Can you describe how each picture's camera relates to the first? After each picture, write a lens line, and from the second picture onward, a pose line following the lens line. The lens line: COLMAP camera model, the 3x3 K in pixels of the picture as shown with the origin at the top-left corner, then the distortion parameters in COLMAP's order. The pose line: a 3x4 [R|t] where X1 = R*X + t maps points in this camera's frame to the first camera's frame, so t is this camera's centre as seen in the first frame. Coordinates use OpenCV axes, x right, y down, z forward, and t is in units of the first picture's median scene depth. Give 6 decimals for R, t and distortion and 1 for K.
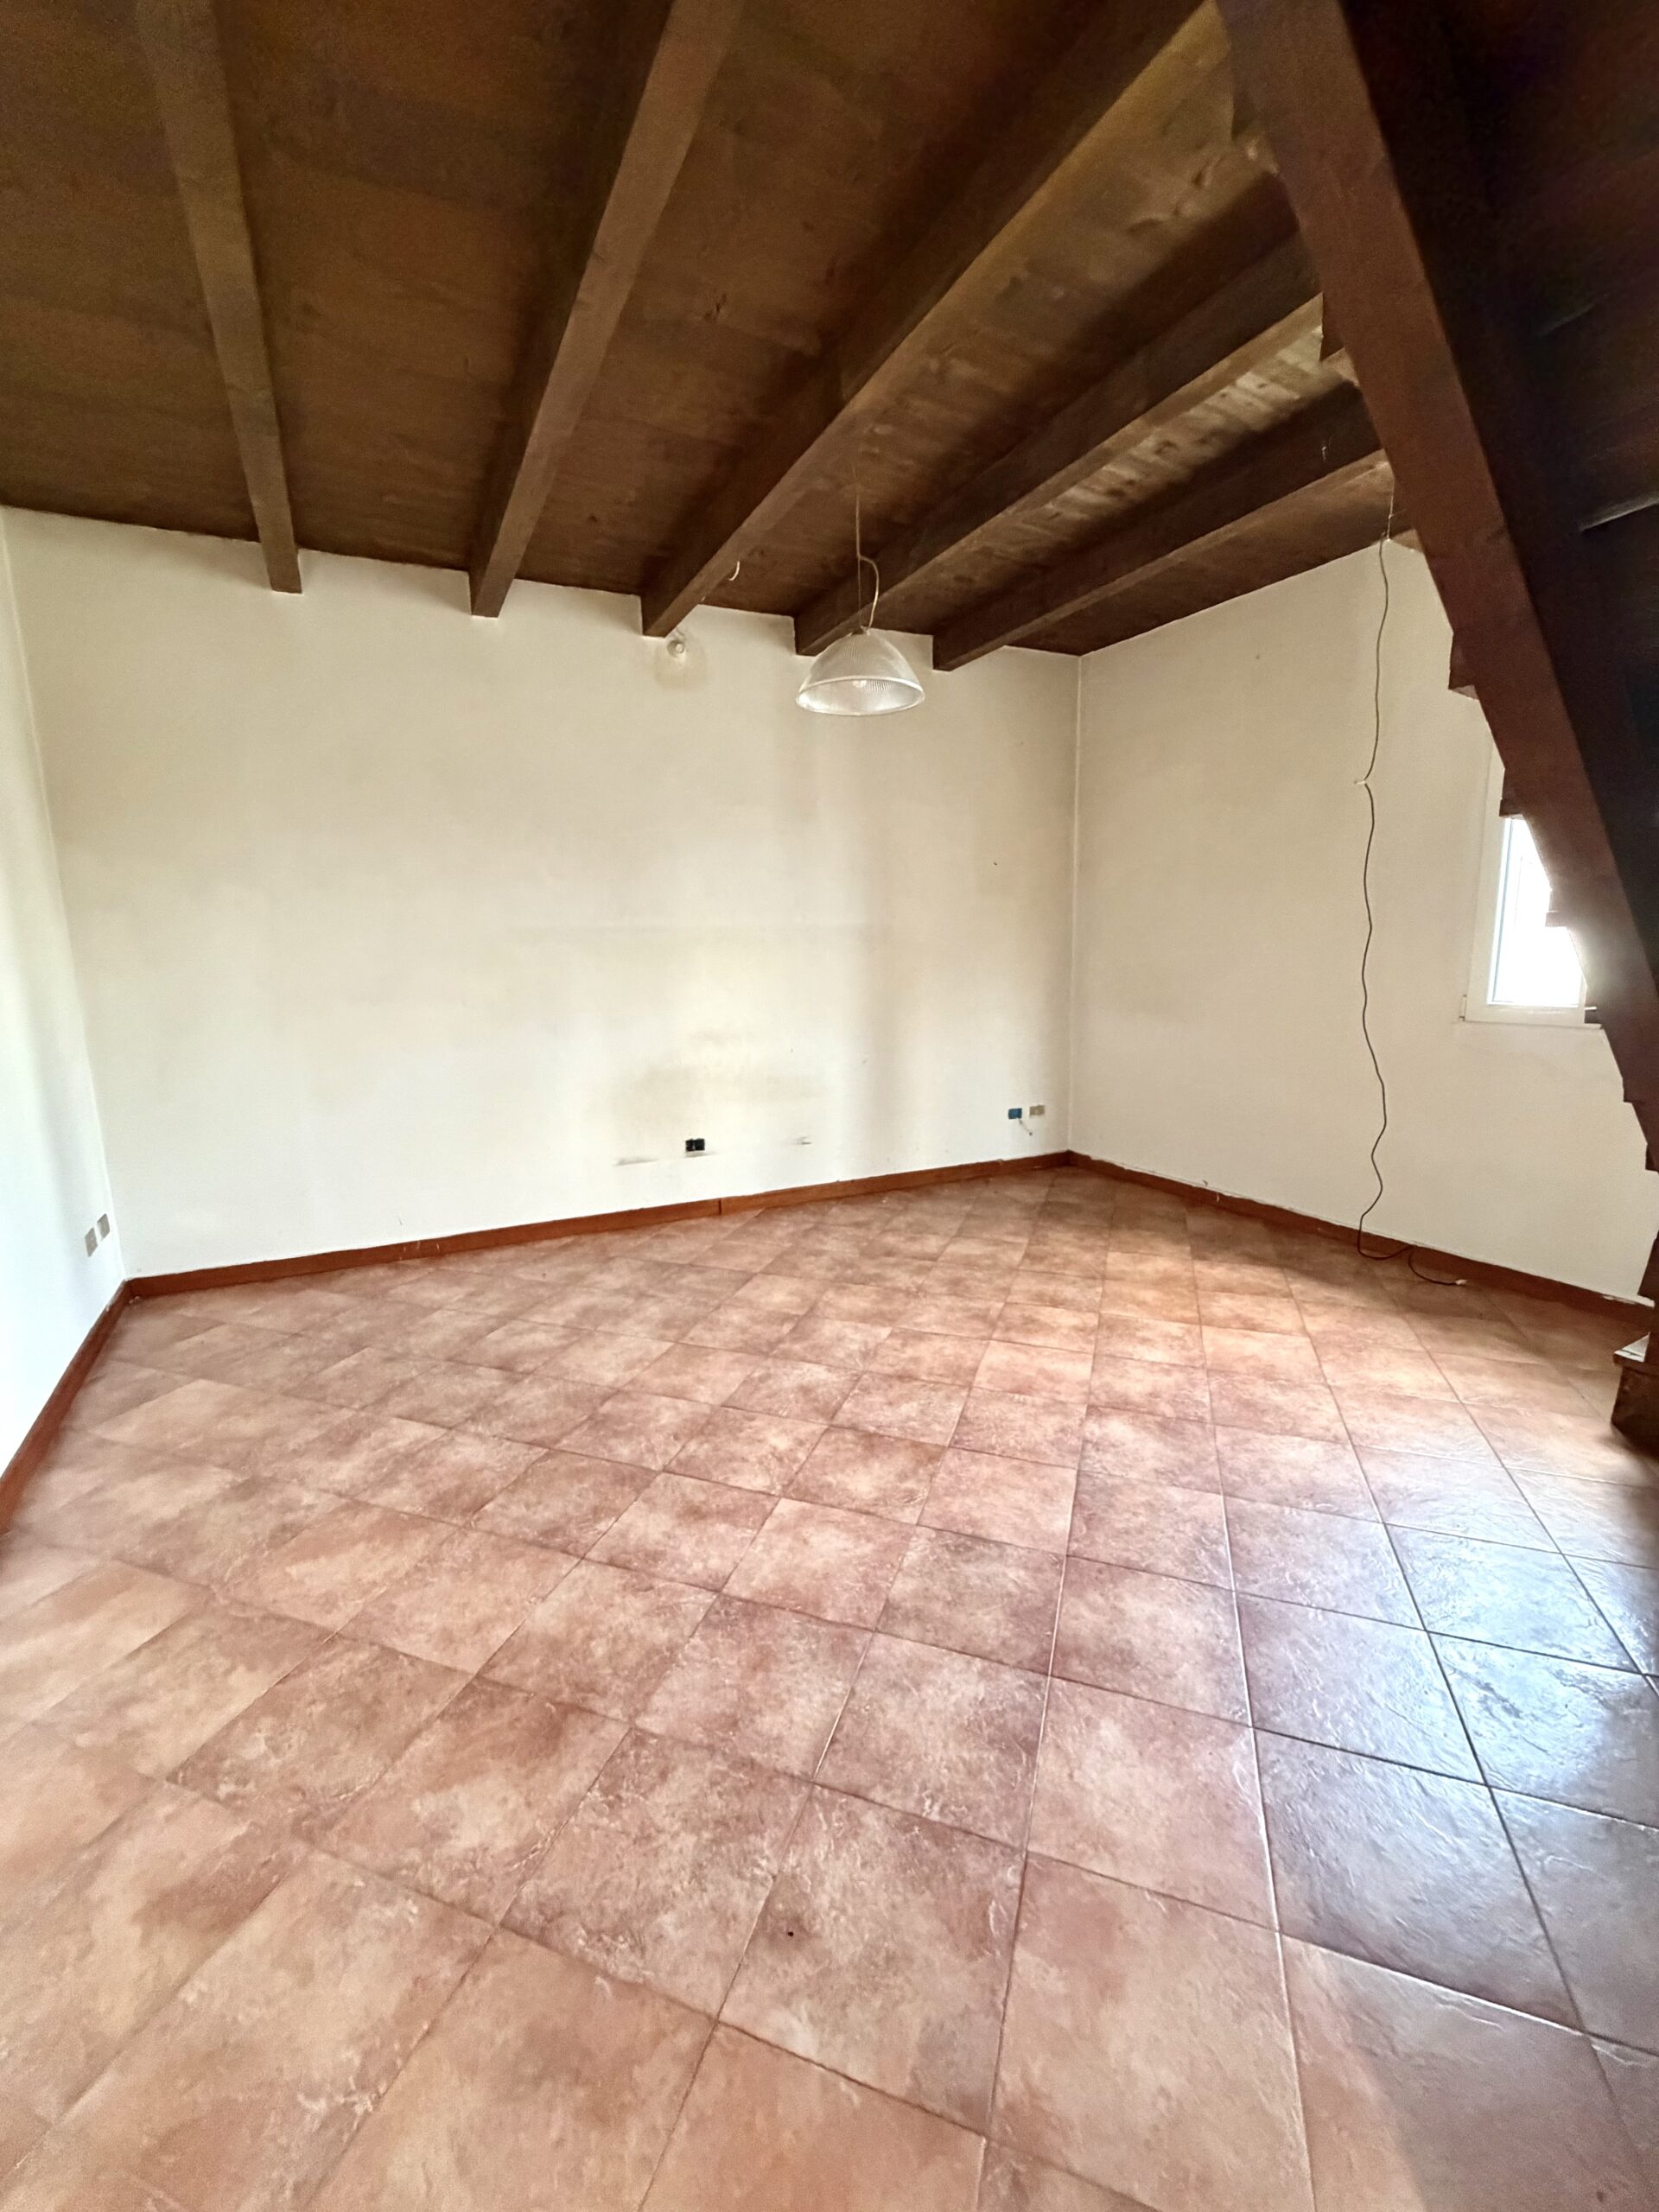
lens RADIAL K [[878.6, 0, 831.6], [0, 878.6, 1097.1], [0, 0, 1]] dist [0.001659, 0.000299]
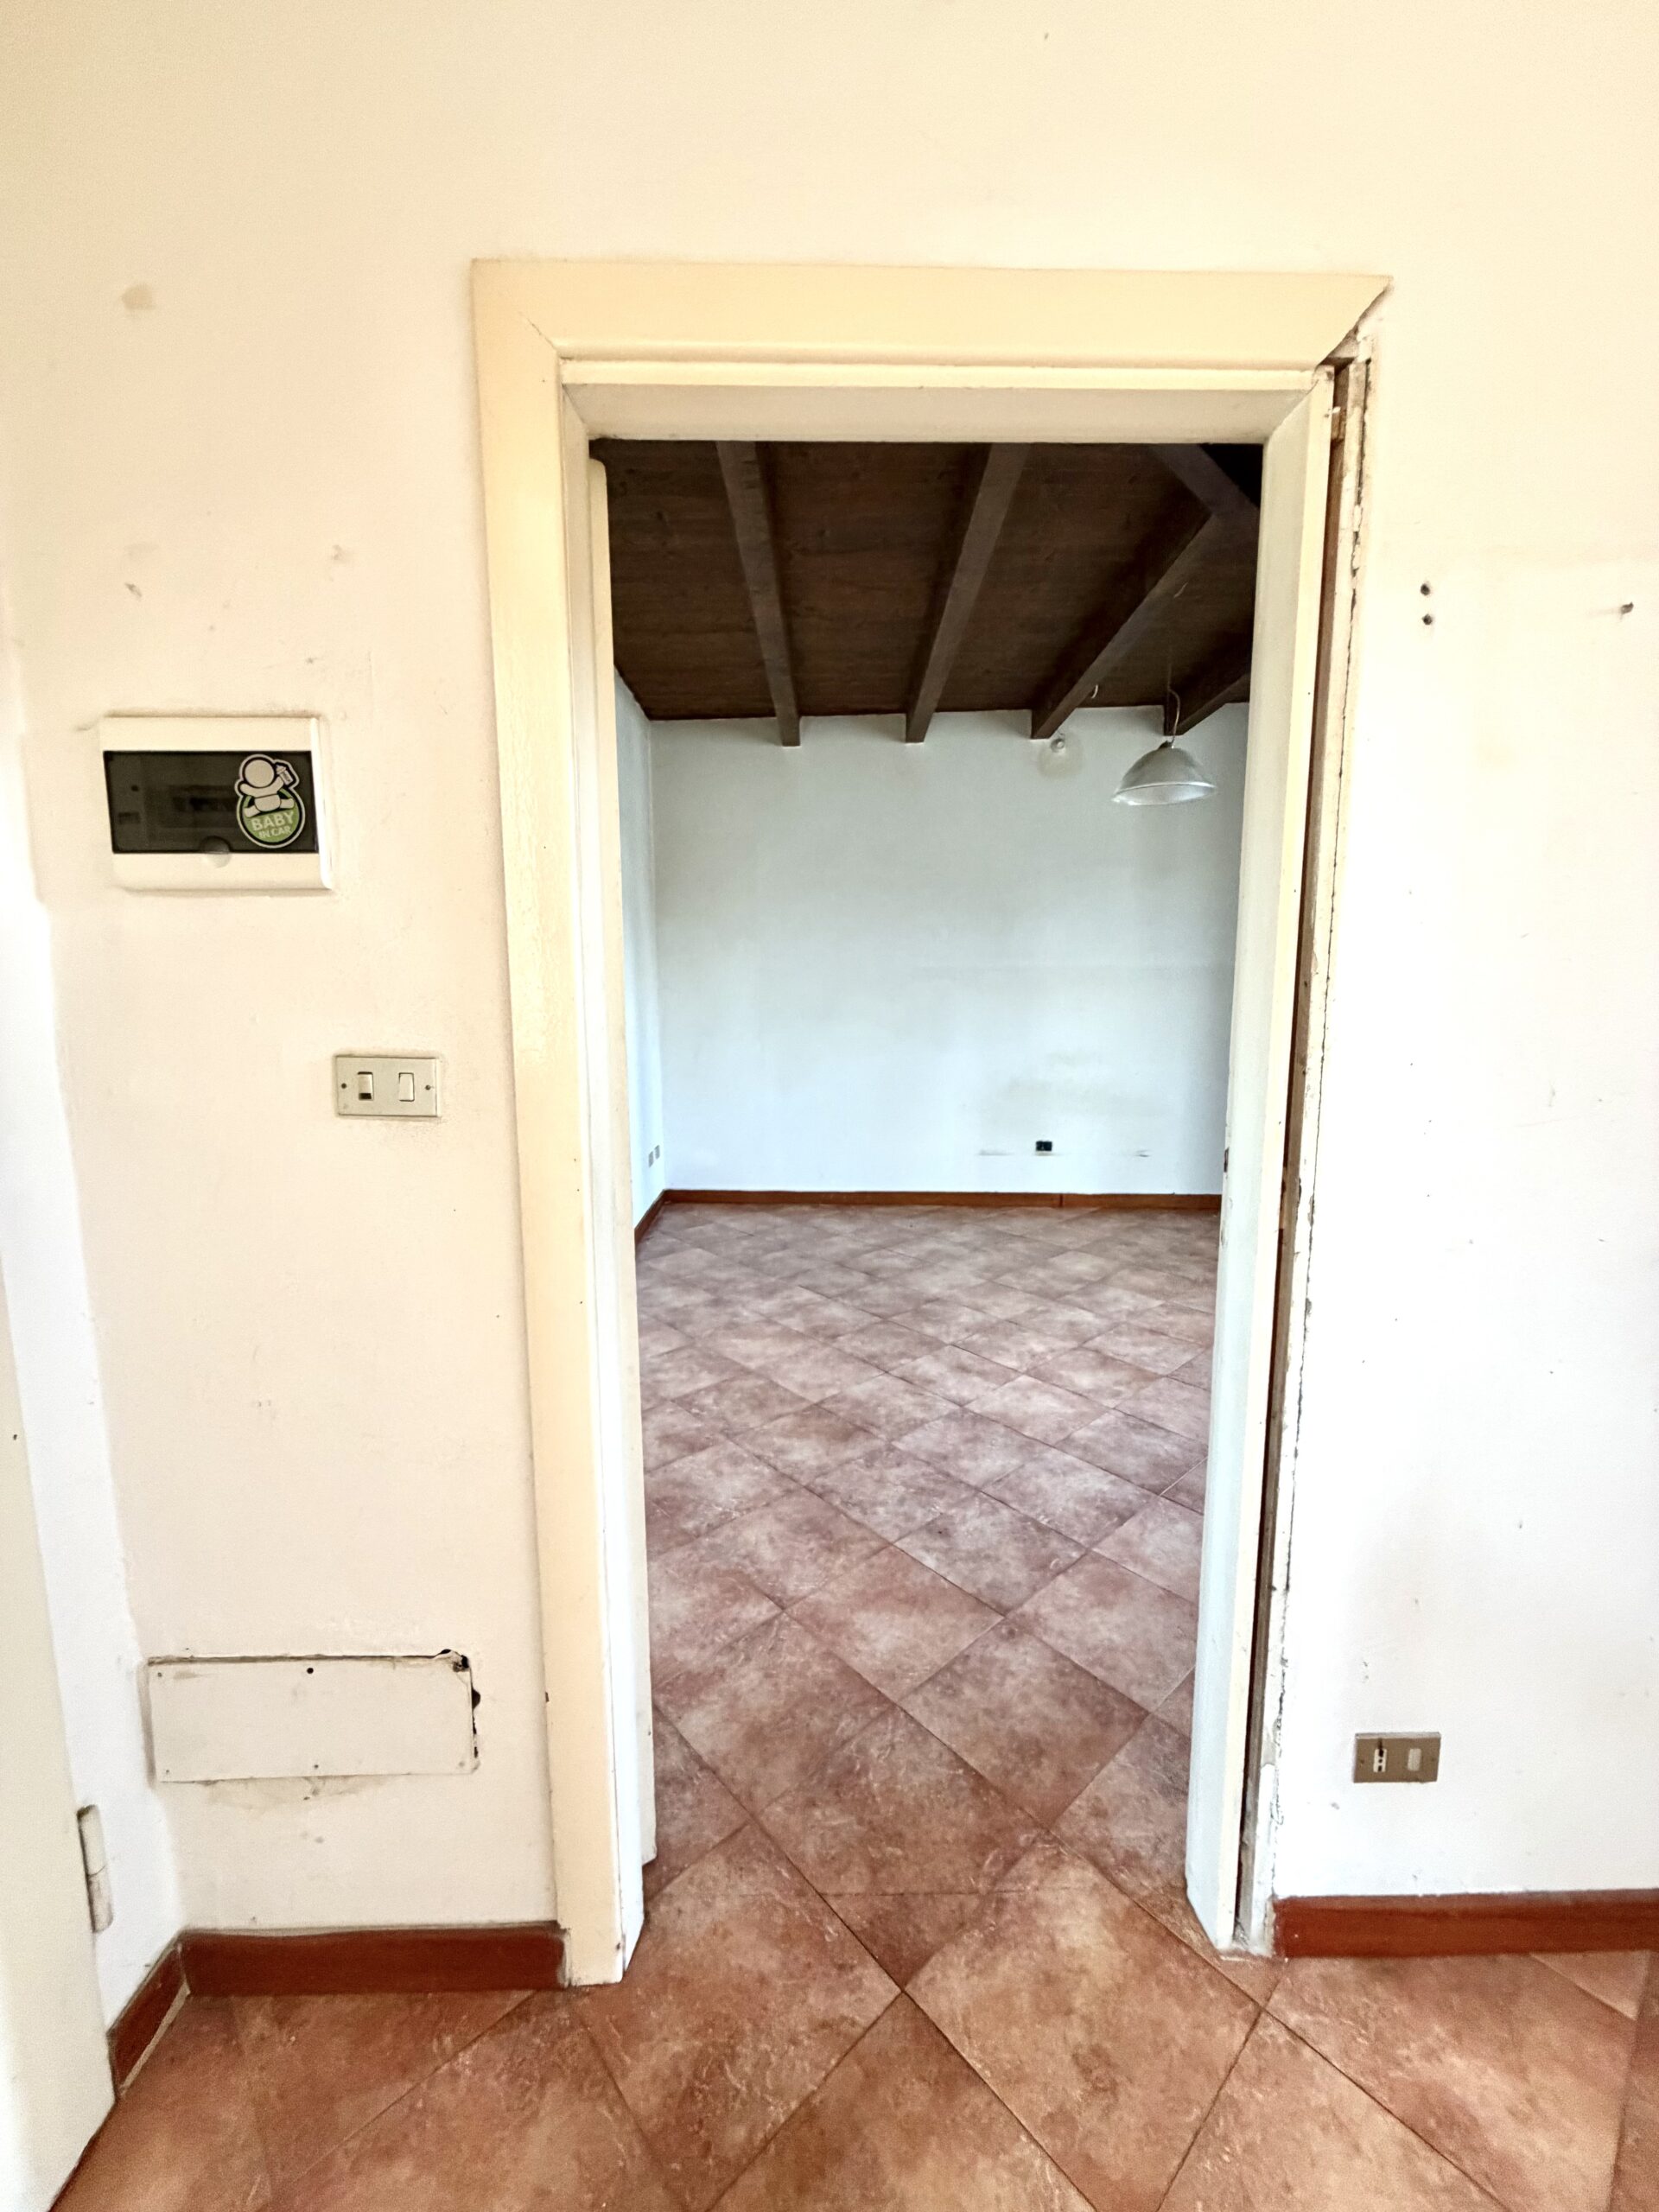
lens RADIAL K [[878.6, 0, 833.2], [0, 878.6, 1097.6], [0, 0, 1]] dist [0.001659, 0.000299]
pose [[0.881354, 0.075566, -0.466373, 0.255912], [-0.089742, 0.995931, -0.008225, 0.042370], [0.463854, 0.049103, 0.884550, -0.358929]]
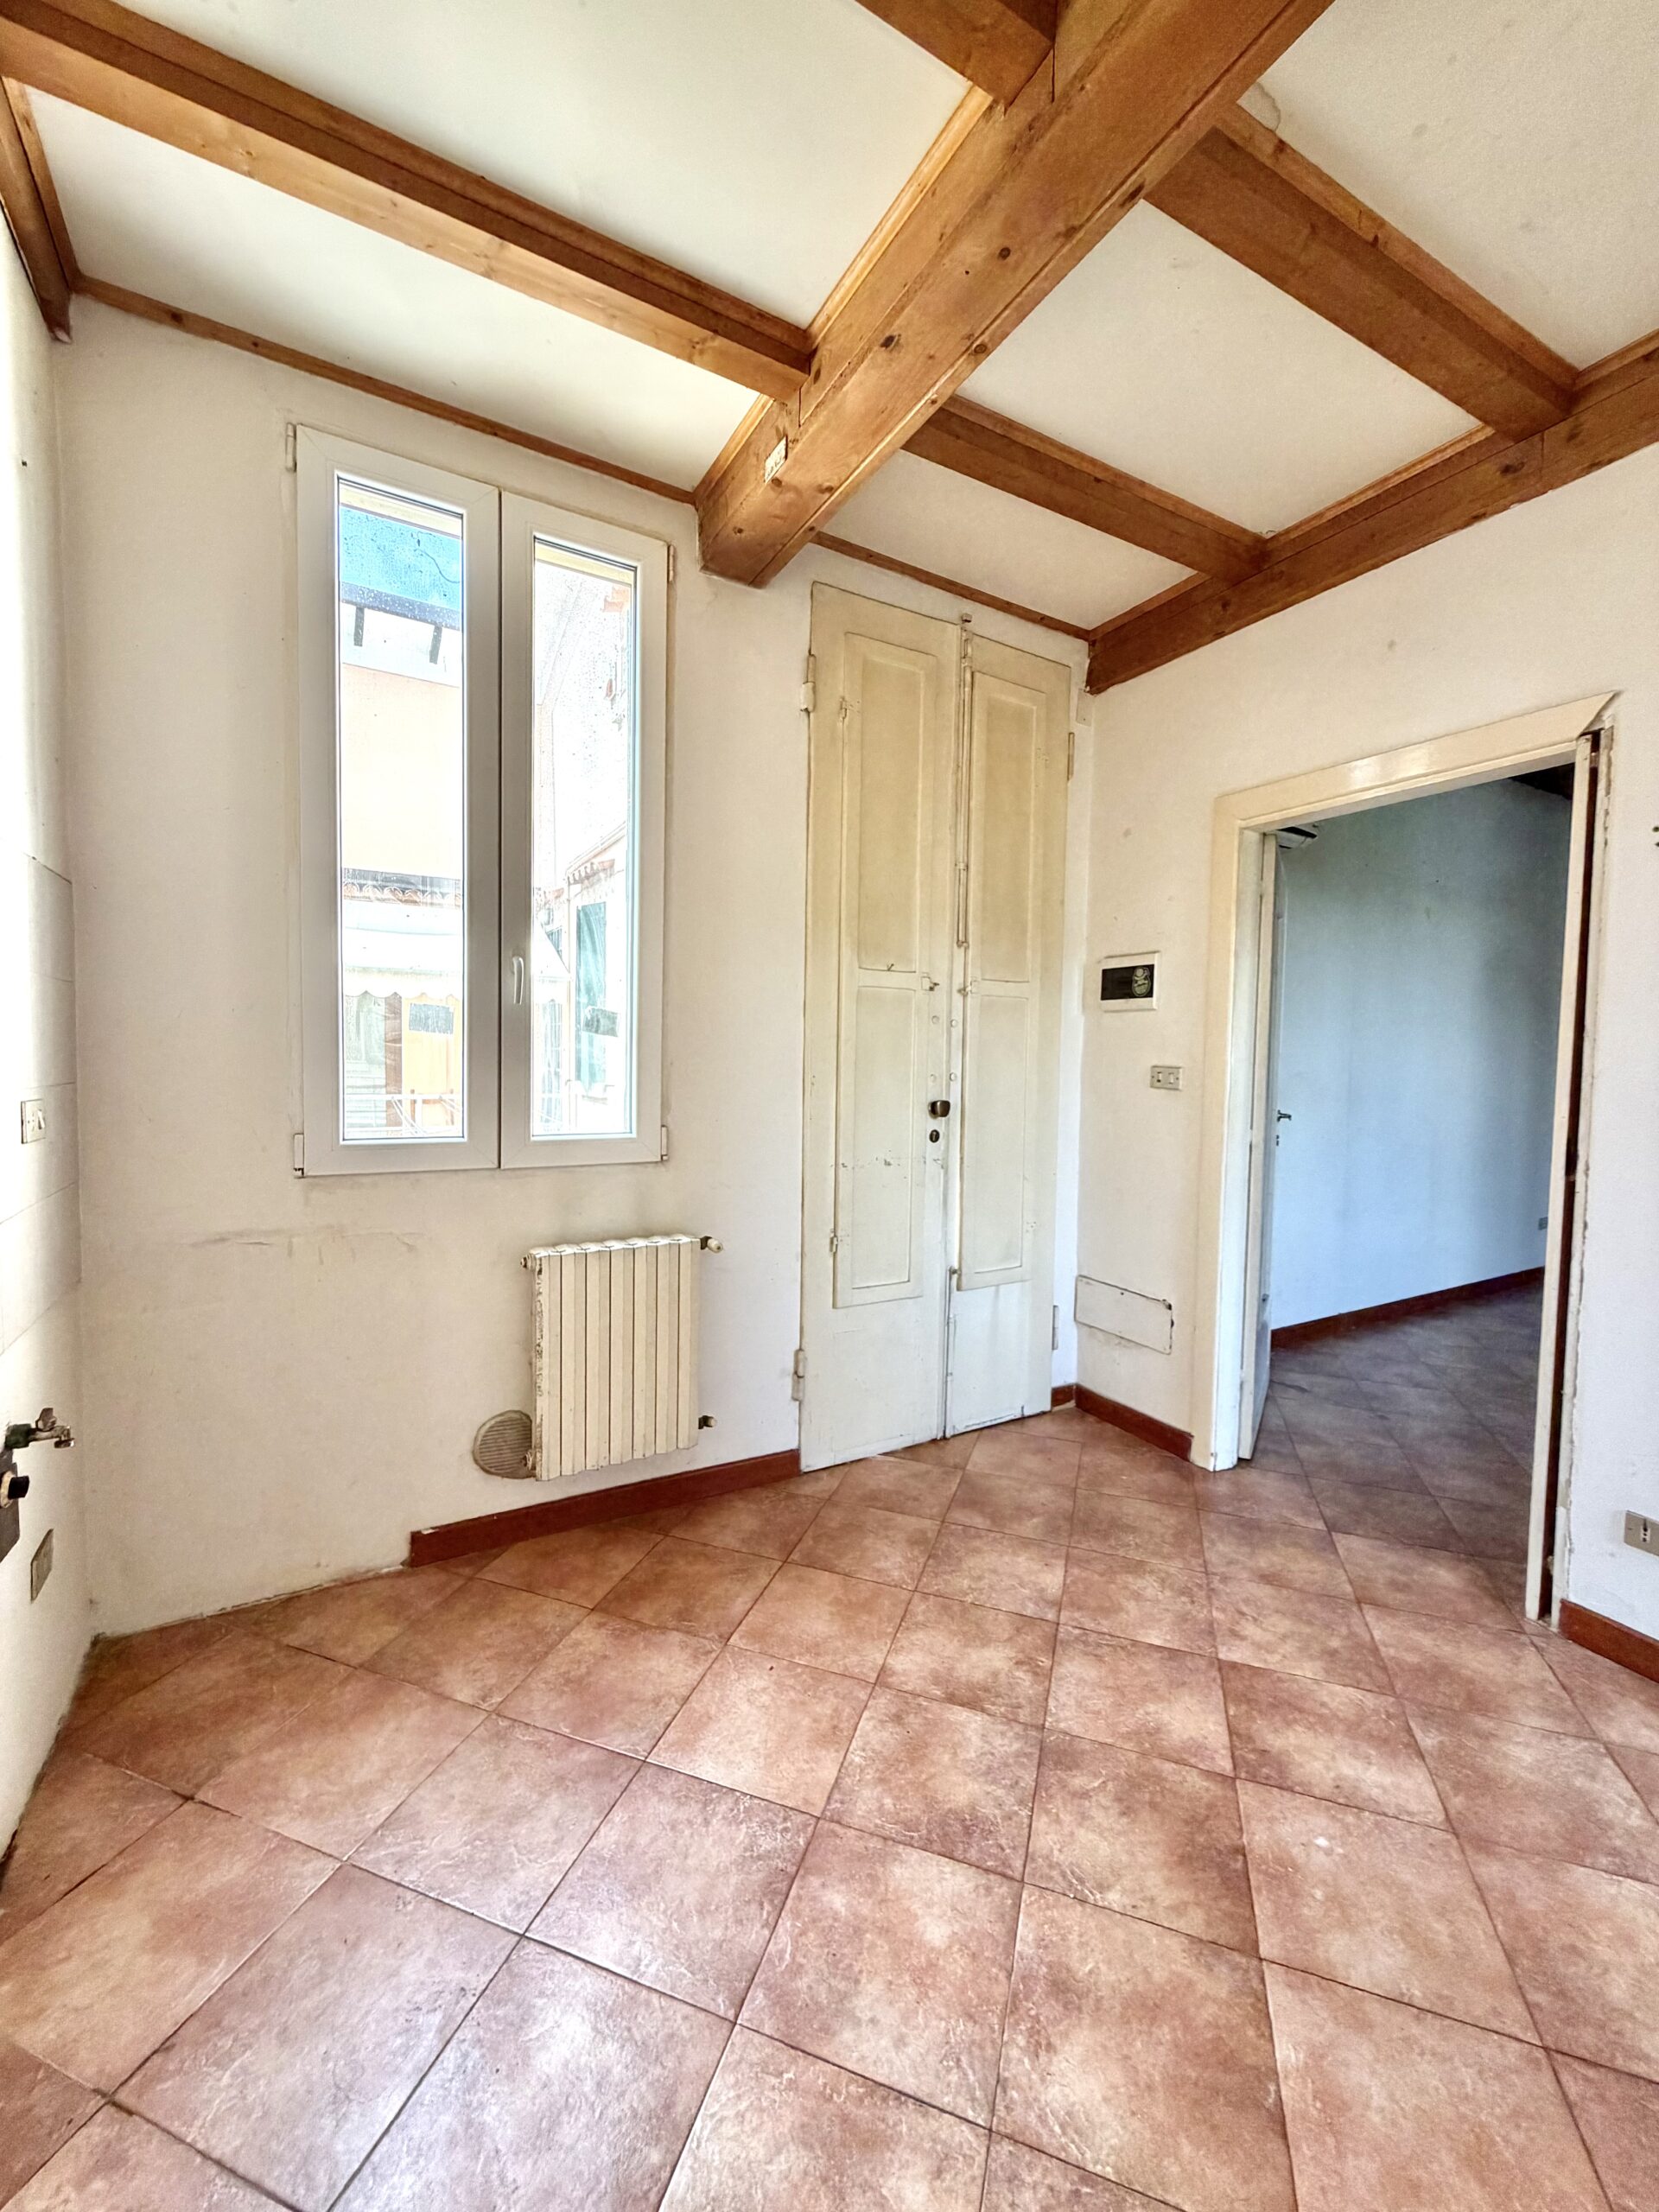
lens RADIAL K [[878.6, 0, 835.9], [0, 878.6, 1093.7], [0, 0, 1]] dist [0.001659, 0.000299]
pose [[0.015861, 0.065773, -0.997709, 1.026917], [-0.184500, 0.980892, 0.061731, 0.081905], [0.982705, 0.183098, 0.027693, -0.545813]]
